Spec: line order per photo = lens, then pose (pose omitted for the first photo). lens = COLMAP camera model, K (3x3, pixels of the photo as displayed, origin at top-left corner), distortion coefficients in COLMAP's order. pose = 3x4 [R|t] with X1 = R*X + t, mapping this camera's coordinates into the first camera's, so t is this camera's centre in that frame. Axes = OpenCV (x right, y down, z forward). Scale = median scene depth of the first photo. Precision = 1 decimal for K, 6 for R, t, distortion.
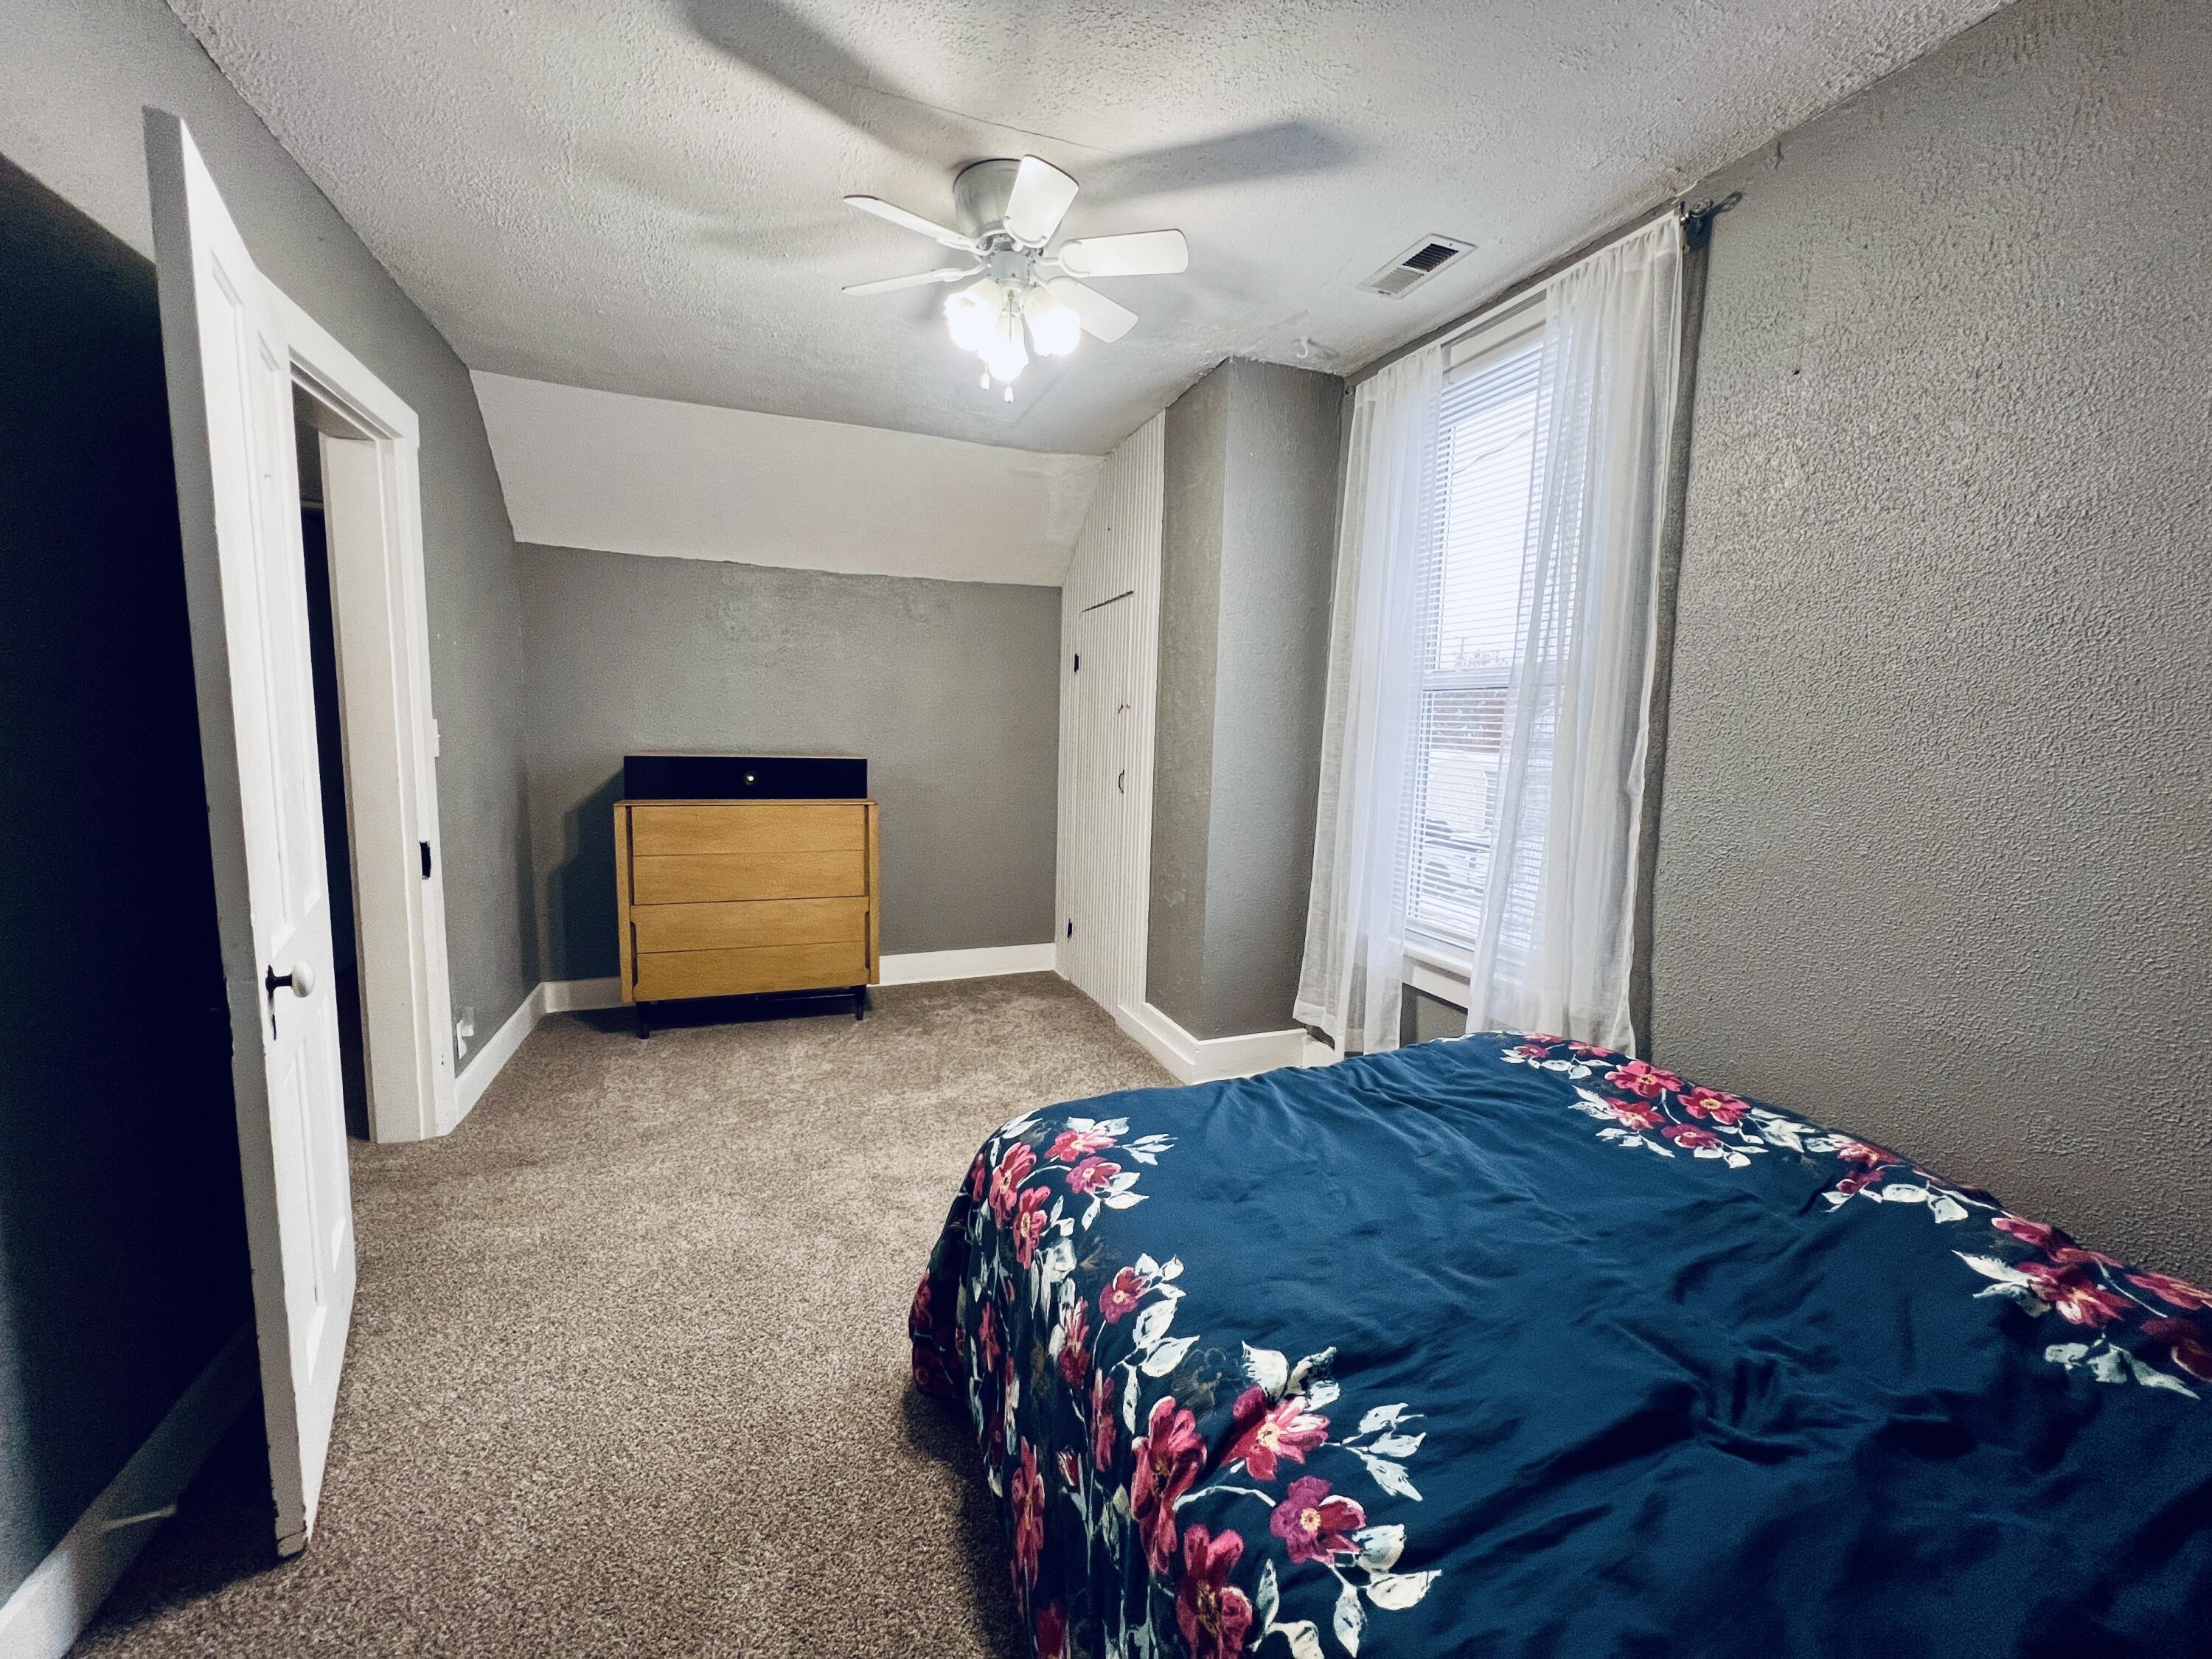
lens RADIAL K [[881.7, 0, 1107.4], [0, 881.7, 826.5], [0, 0, 1]] dist [-0.009002, 0.002814]
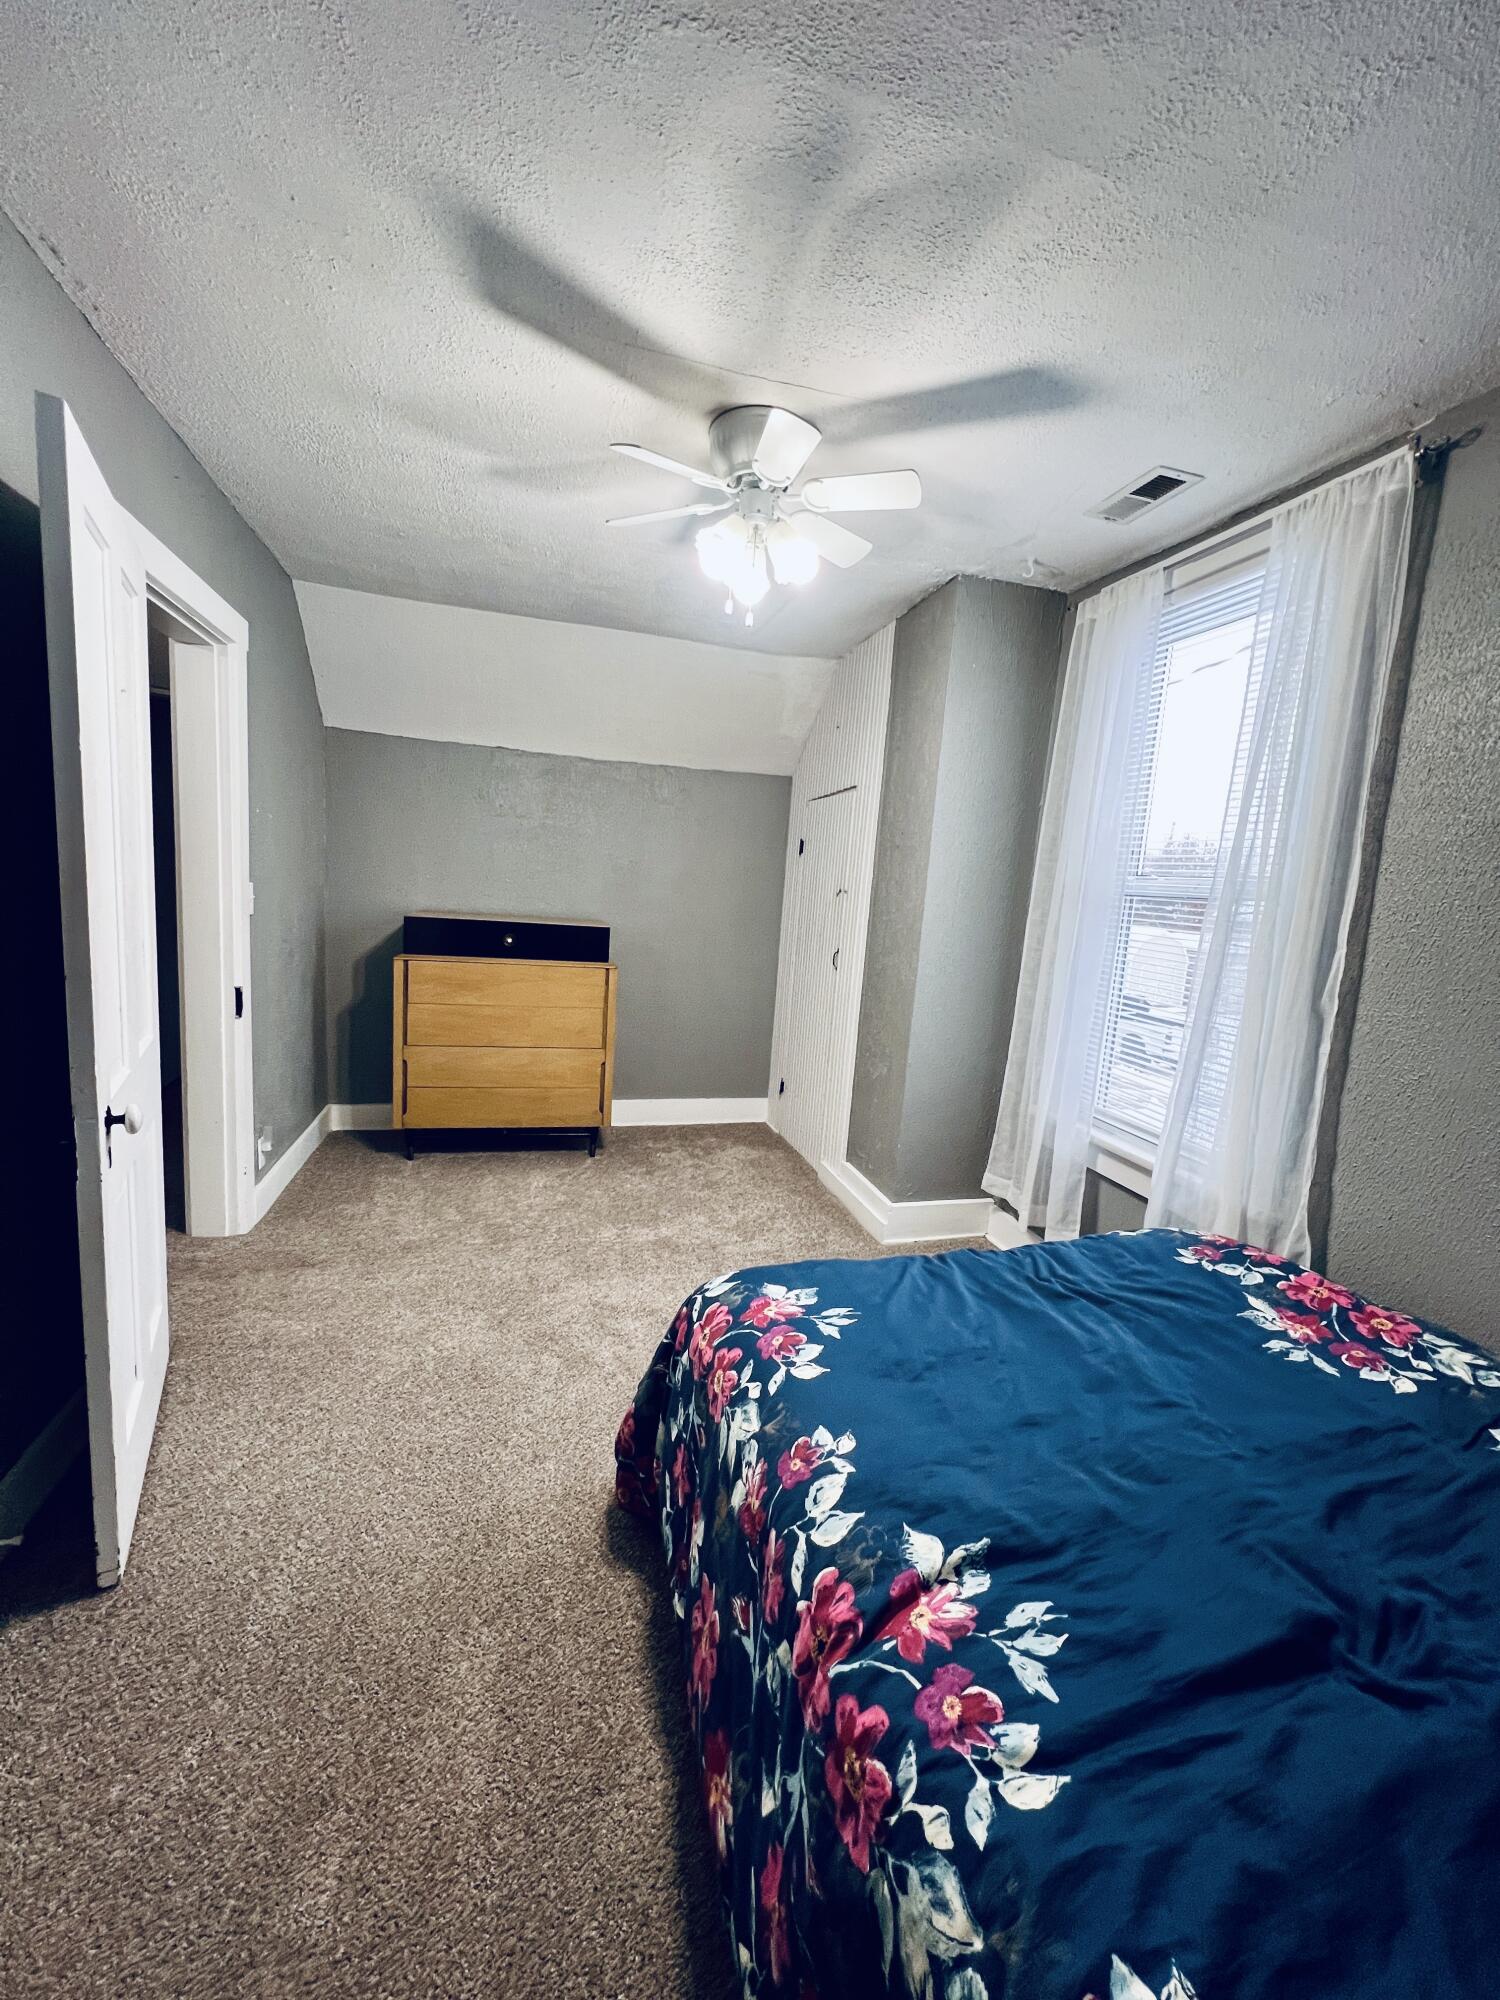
lens RADIAL K [[797.2, 0, 748.5], [0, 797.2, 993.9], [0, 0, 1]] dist [-0.009002, 0.002814]
pose [[0.993820, 0.057322, -0.095062, 0.010244], [-0.055424, 0.998210, 0.022486, -0.053204], [0.096181, -0.017078, 0.995217, 0.001862]]
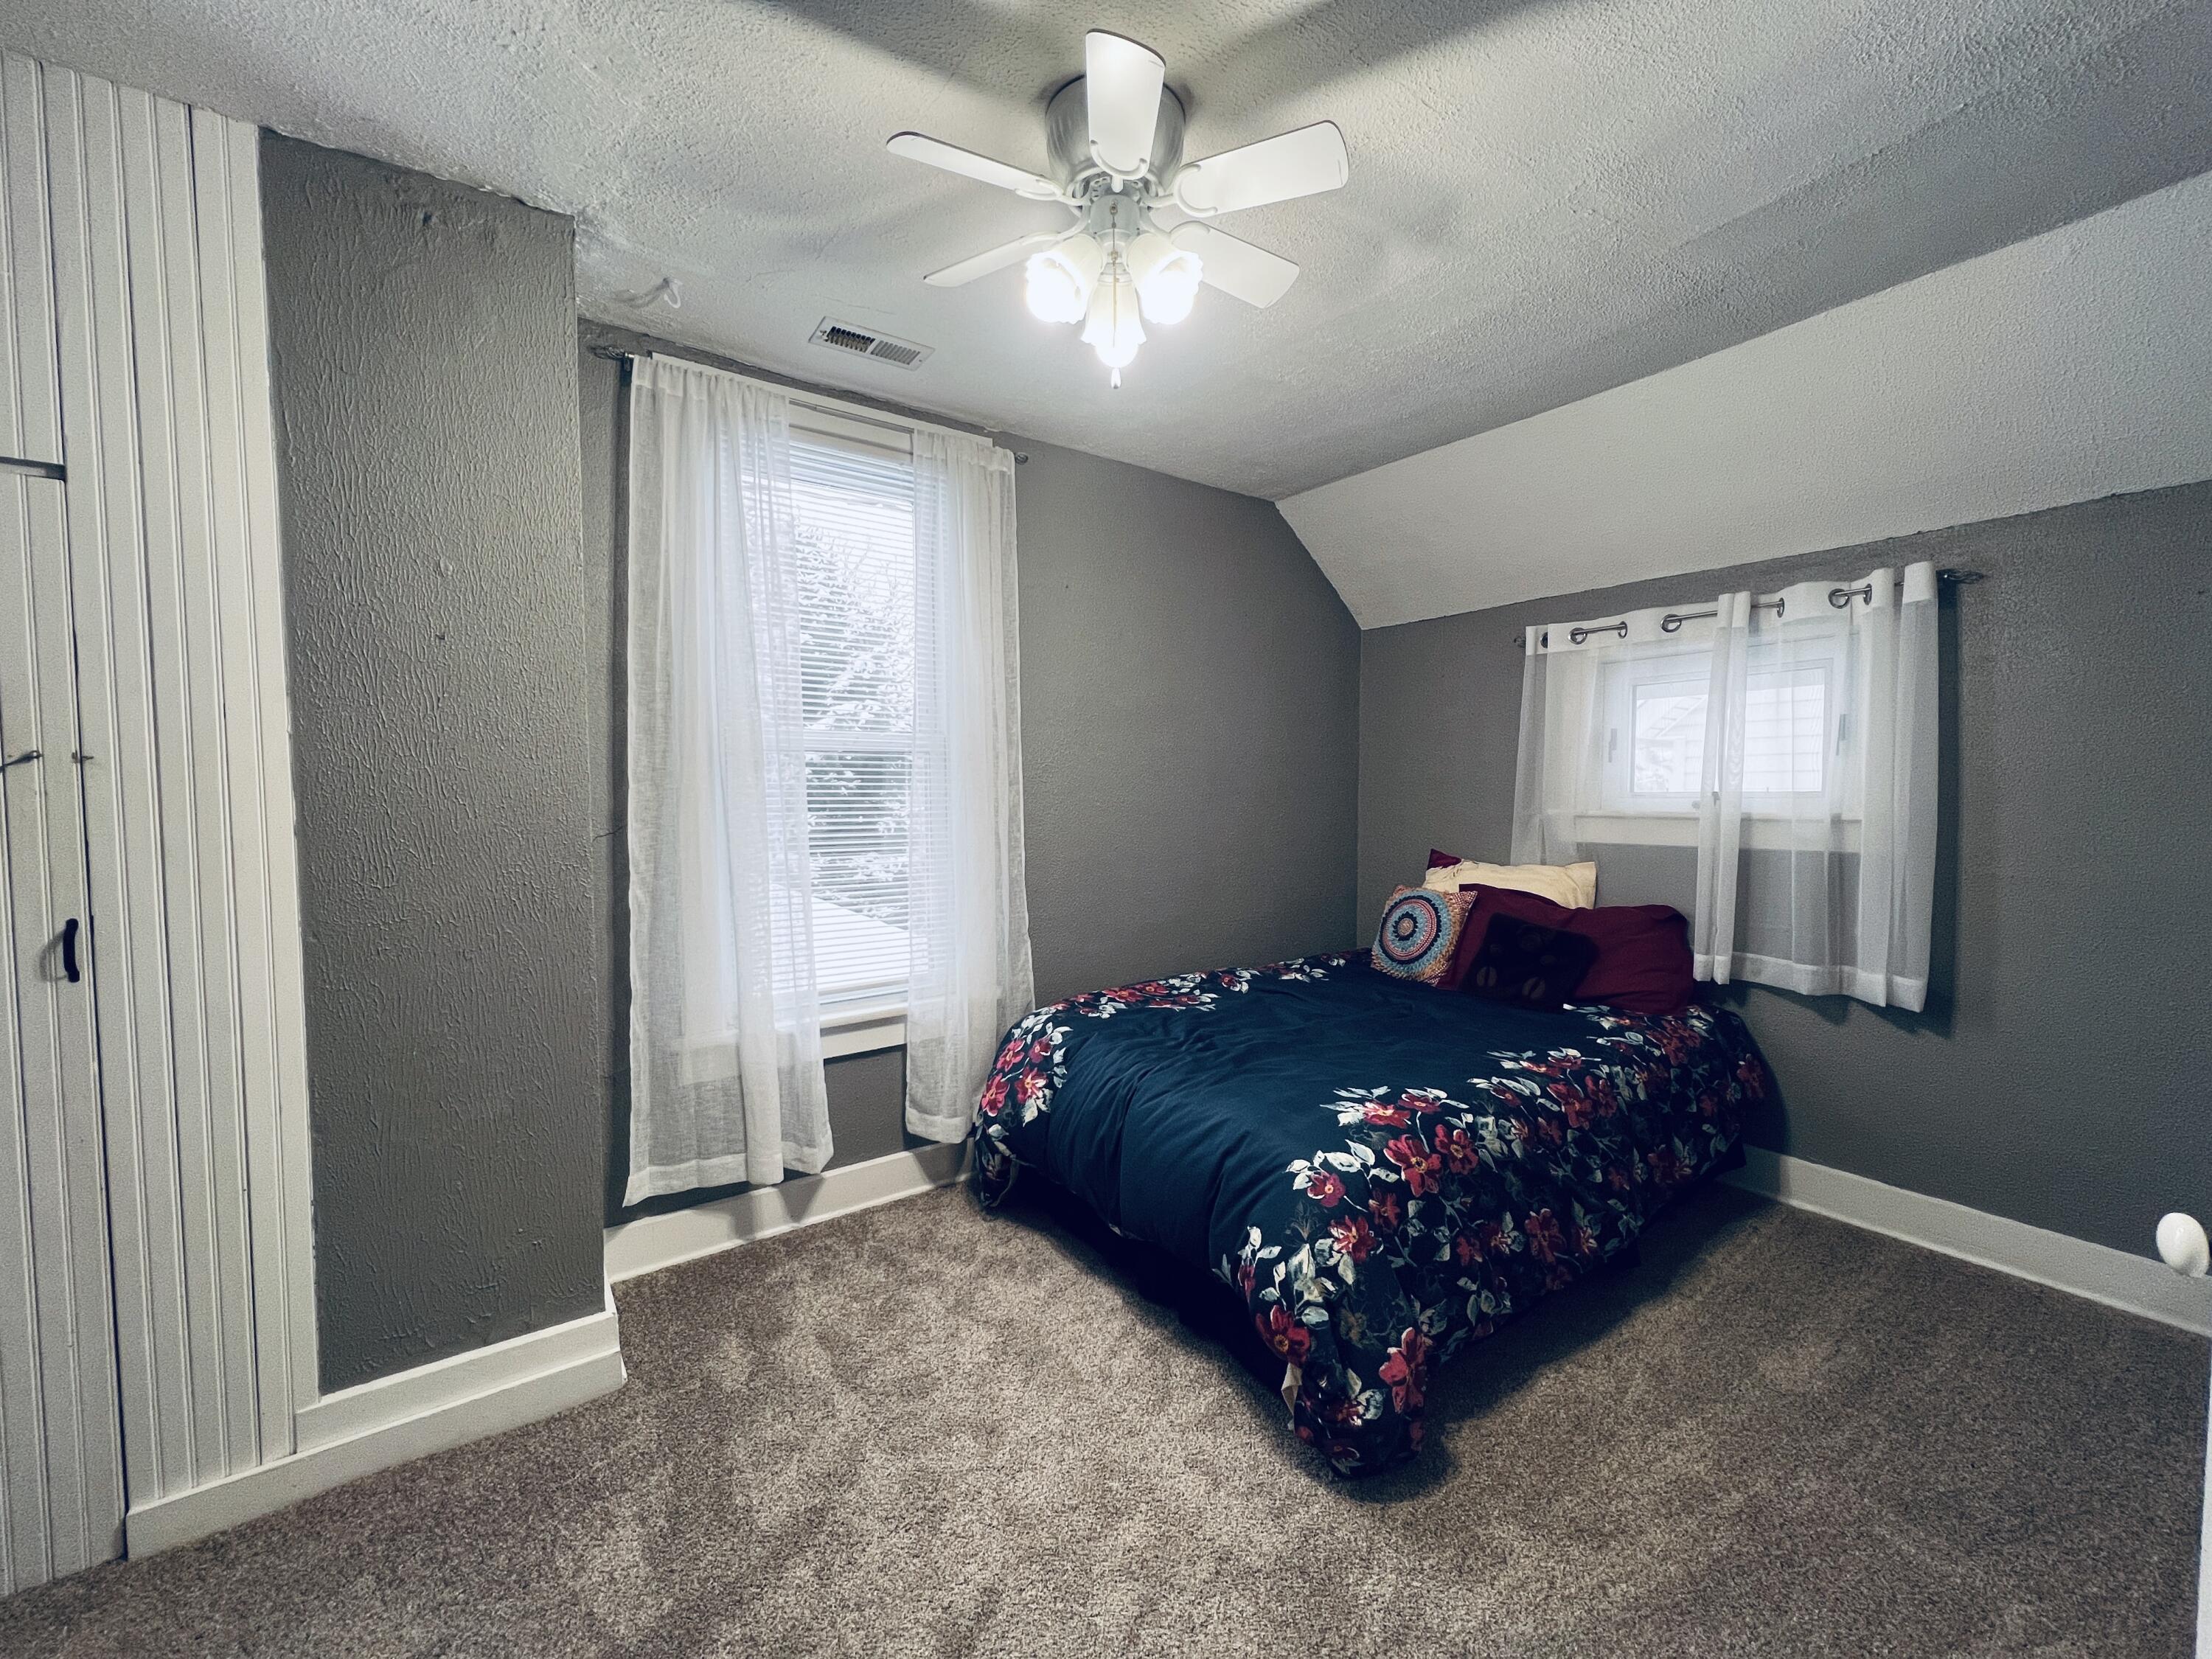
lens RADIAL K [[881.7, 0, 1107.7], [0, 881.7, 827.4], [0, 0, 1]] dist [-0.009002, 0.002814]
pose [[-0.229782, -0.073305, 0.970478, -1.034267], [0.120306, 0.987372, 0.103066, -0.211833], [-0.965778, 0.140437, -0.218061, 1.429198]]
